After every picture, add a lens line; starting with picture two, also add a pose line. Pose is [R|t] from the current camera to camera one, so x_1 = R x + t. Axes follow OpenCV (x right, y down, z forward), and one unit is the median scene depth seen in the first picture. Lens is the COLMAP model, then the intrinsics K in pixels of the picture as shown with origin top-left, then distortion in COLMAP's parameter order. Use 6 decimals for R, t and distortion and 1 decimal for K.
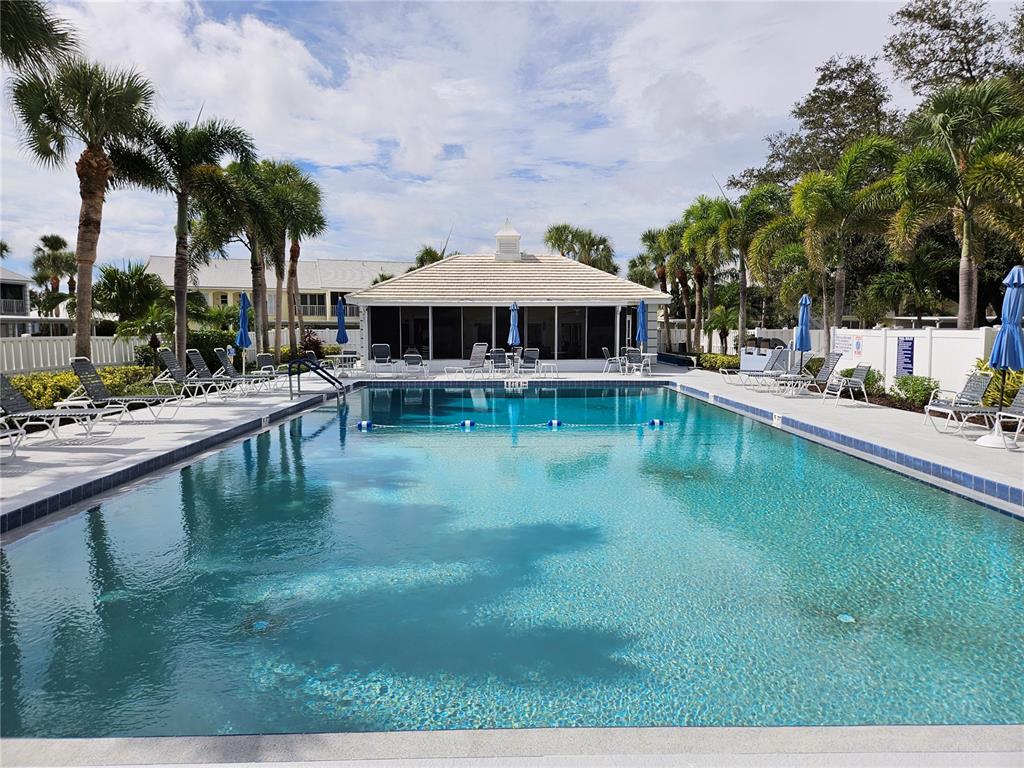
lens RADIAL K [[696.9, 0, 513.8], [0, 696.9, 379.1], [0, 0, 1]] dist [0.066134, -0.055293]
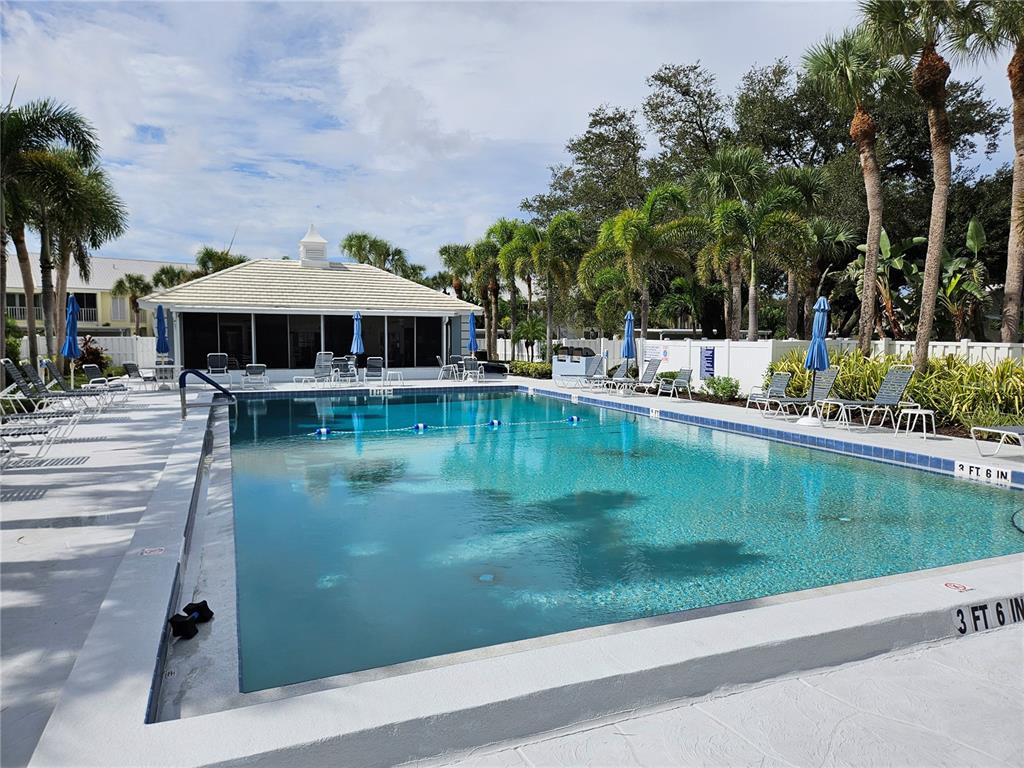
lens RADIAL K [[706.9, 0, 510.7], [0, 706.9, 386.2], [0, 0, 1]] dist [0.066630, -0.058177]
pose [[0.927604, -0.021393, 0.372952, -0.136317], [0.022183, 0.999752, 0.002172, 0.000620], [-0.372906, 0.006259, 0.927848, -0.029078]]
